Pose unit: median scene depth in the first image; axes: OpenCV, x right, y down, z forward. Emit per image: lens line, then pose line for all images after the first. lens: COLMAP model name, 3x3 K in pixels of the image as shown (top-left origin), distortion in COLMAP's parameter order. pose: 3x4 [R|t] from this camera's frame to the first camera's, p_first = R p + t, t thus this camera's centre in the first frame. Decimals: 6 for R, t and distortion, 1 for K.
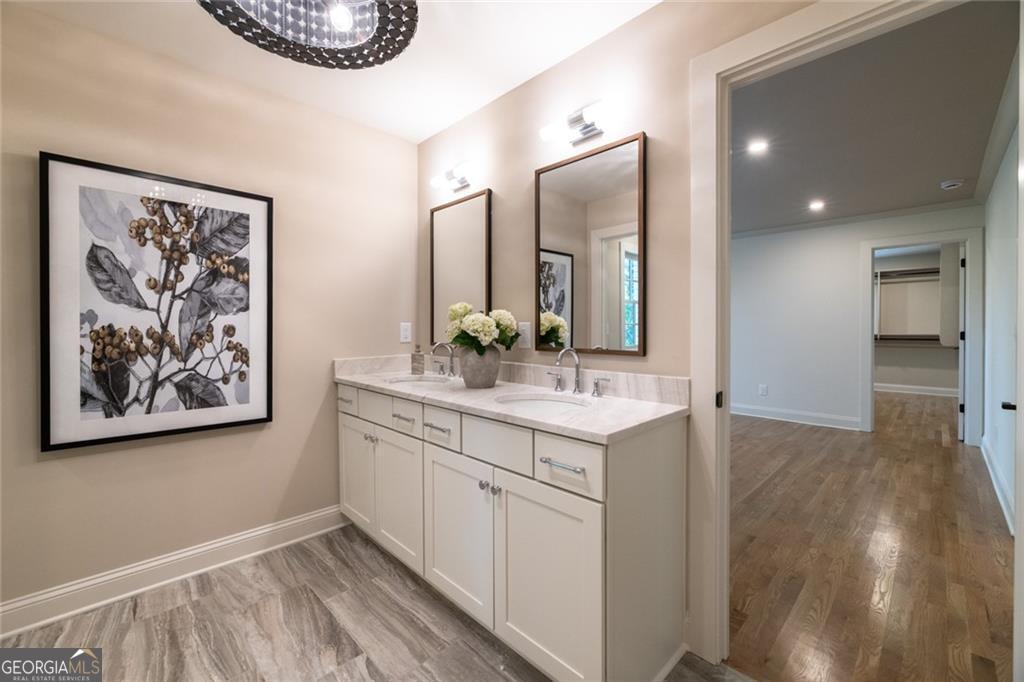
lens RADIAL K [[419.9, 0, 512.7], [0, 419.9, 337.2], [0, 0, 1]] dist [-0.000794, 0.000032]
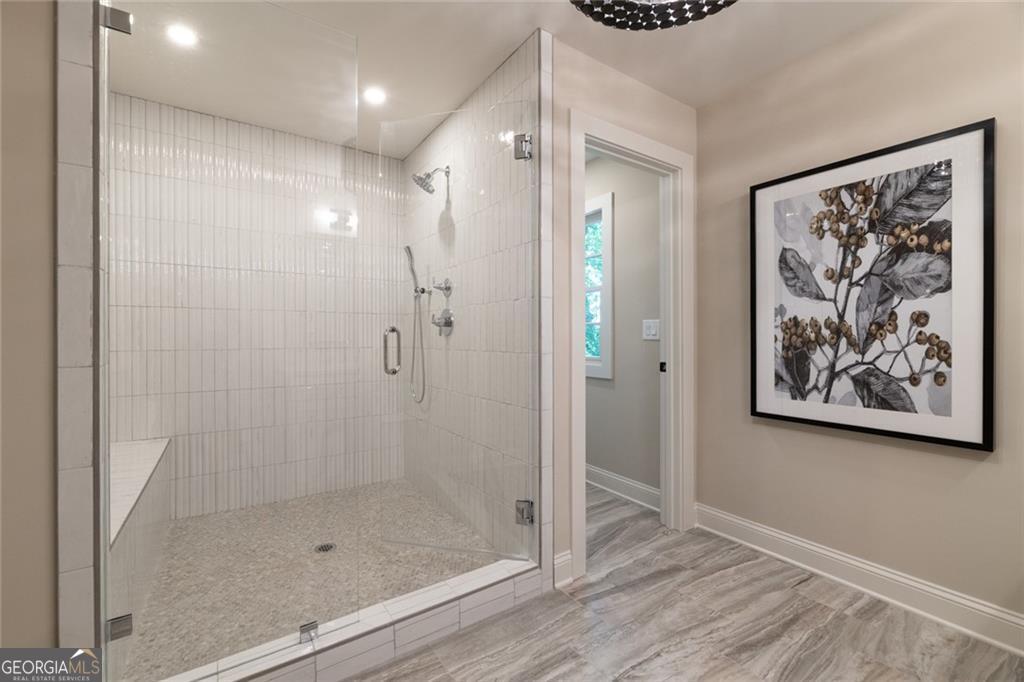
lens RADIAL K [[419.9, 0, 511.7], [0, 419.9, 336.7], [0, 0, 1]] dist [-0.000794, 0.000032]
pose [[-0.181518, 0.005445, -0.983373, 0.258485], [-0.005549, 0.999963, 0.006561, 0.019301], [0.983372, 0.006648, -0.181481, 0.423315]]
